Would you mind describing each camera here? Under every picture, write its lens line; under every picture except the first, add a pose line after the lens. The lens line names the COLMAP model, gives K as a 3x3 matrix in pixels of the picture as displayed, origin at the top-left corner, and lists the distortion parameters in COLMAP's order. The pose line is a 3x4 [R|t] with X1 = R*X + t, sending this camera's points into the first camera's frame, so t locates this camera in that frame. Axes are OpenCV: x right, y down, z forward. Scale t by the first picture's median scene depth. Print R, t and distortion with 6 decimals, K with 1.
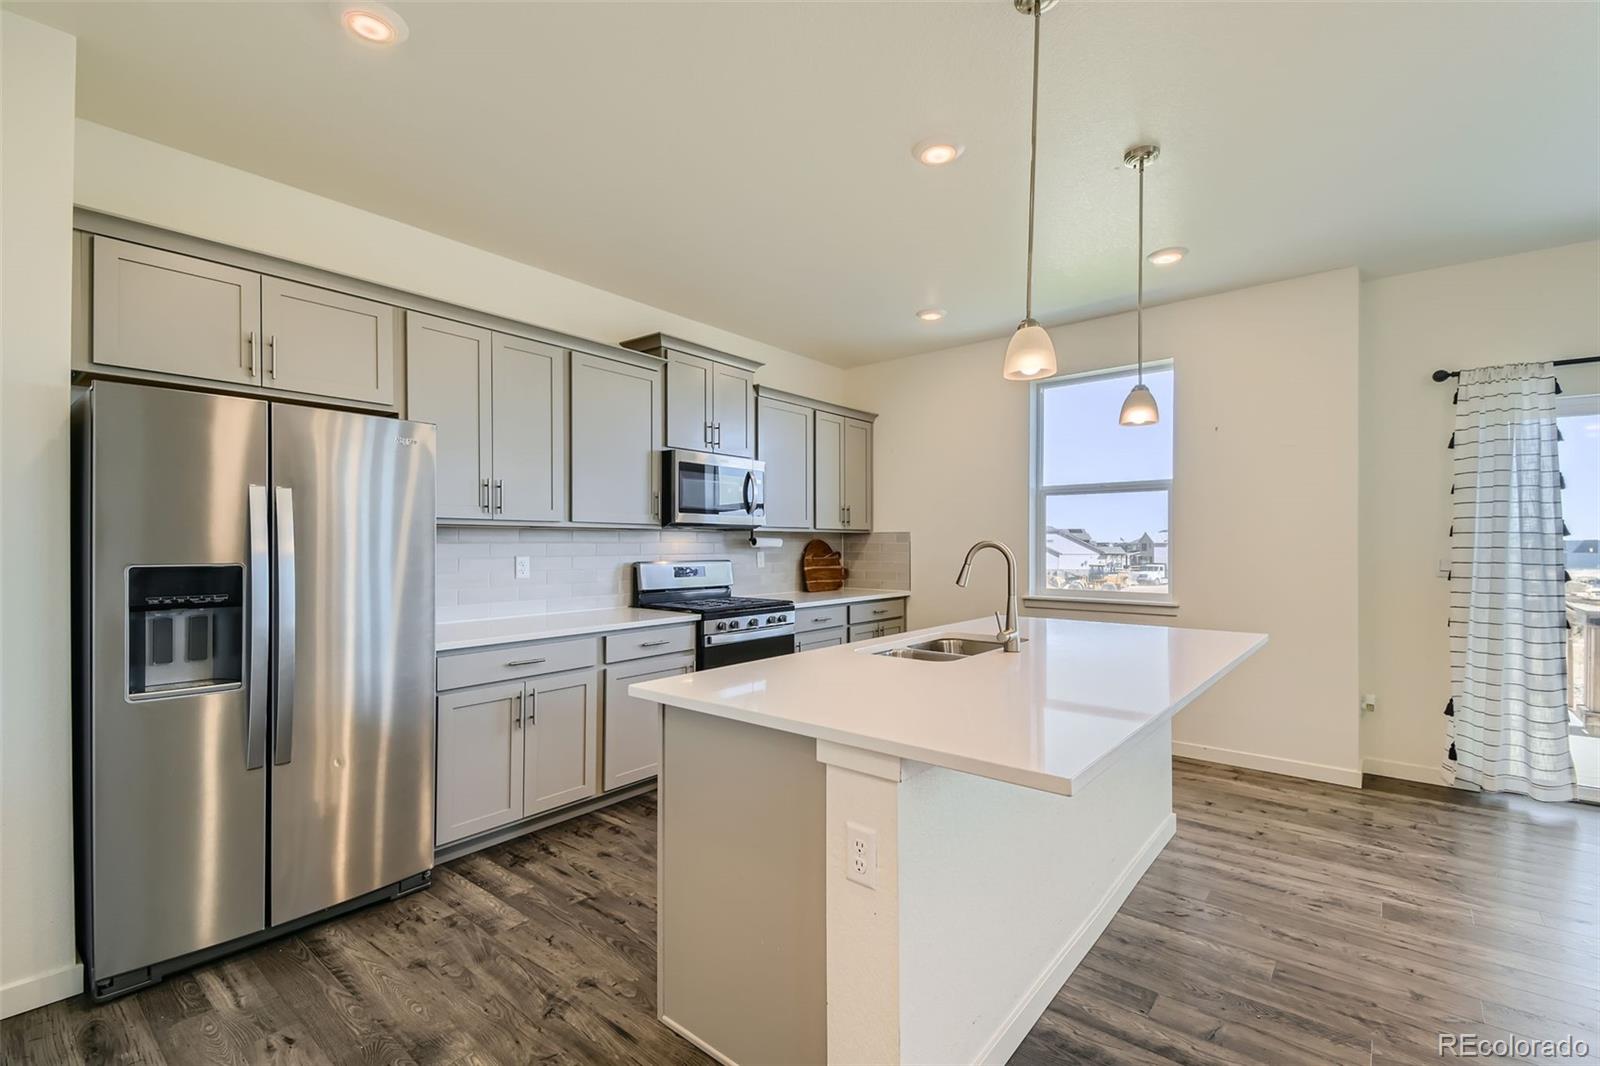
lens RADIAL K [[696.9, 0, 808.0], [0, 696.9, 545.5], [0, 0, 1]] dist [0.024072, -0.013911]
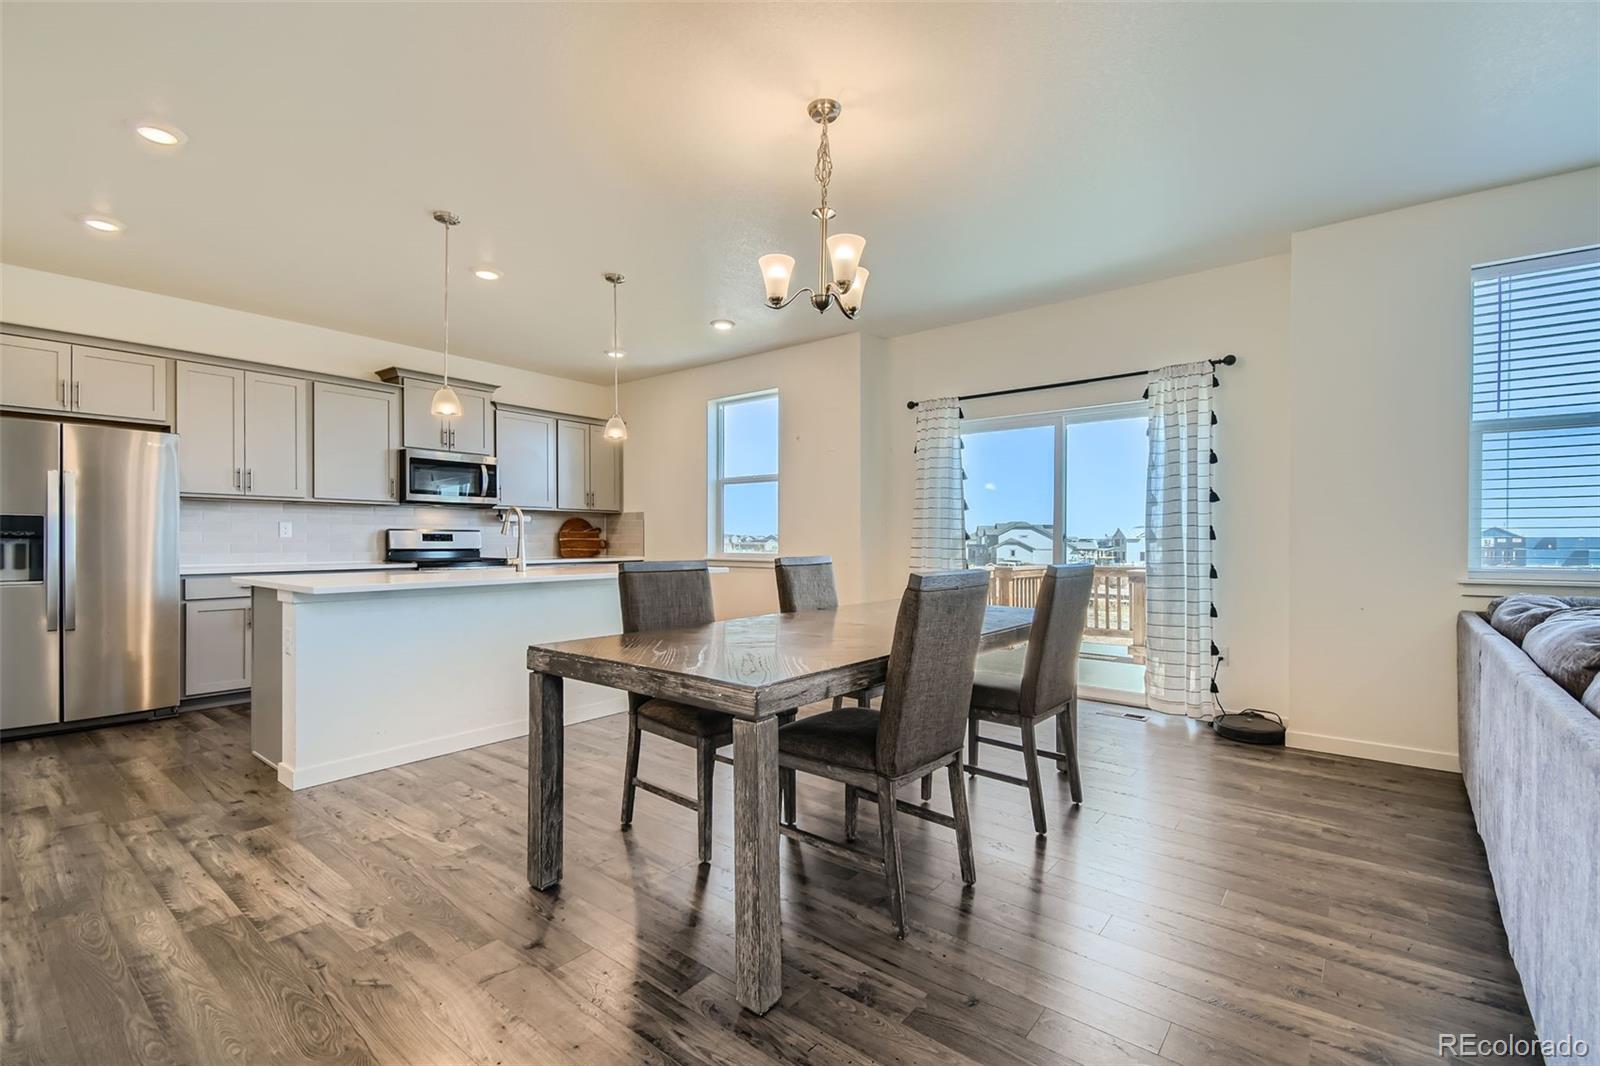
lens RADIAL K [[696.9, 0, 810.1], [0, 696.9, 547.3], [0, 0, 1]] dist [0.024072, -0.013911]
pose [[0.999823, 0.004049, 0.018384, 0.609680], [-0.004234, 0.999941, 0.010040, 0.045357], [-0.018342, -0.010116, 0.999781, -0.450602]]
